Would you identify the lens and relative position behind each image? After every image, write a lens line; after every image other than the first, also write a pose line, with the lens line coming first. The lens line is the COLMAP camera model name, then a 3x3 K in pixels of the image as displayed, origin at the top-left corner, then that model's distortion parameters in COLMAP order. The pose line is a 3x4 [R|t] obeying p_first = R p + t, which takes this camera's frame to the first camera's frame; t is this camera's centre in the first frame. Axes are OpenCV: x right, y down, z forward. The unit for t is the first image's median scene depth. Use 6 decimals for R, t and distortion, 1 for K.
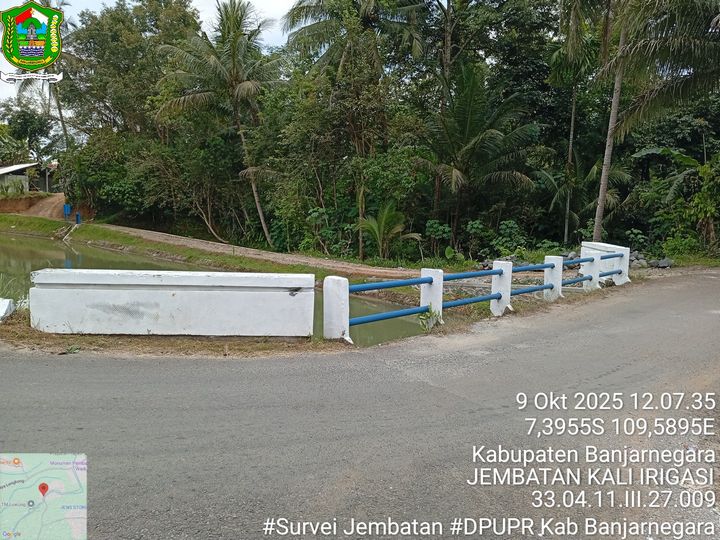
lens RADIAL K [[562.5, 0, 361.4], [0, 562.5, 271.0], [0, 0, 1]] dist [0.003362, -0.009074]
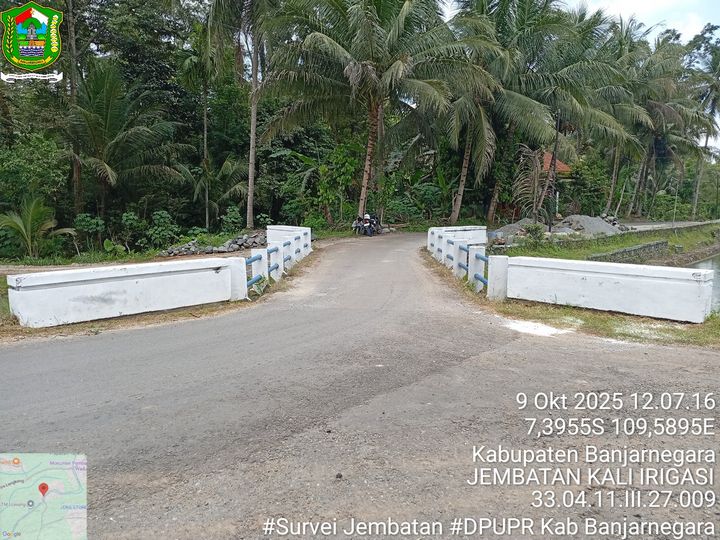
lens RADIAL K [[562.5, 0, 359.1], [0, 562.5, 270.1], [0, 0, 1]] dist [0.003362, -0.009074]
pose [[0.749296, -0.111697, 0.652747, -0.796994], [0.097217, 0.993547, 0.058418, -0.011861], [-0.655061, 0.019686, 0.755320, -0.319615]]
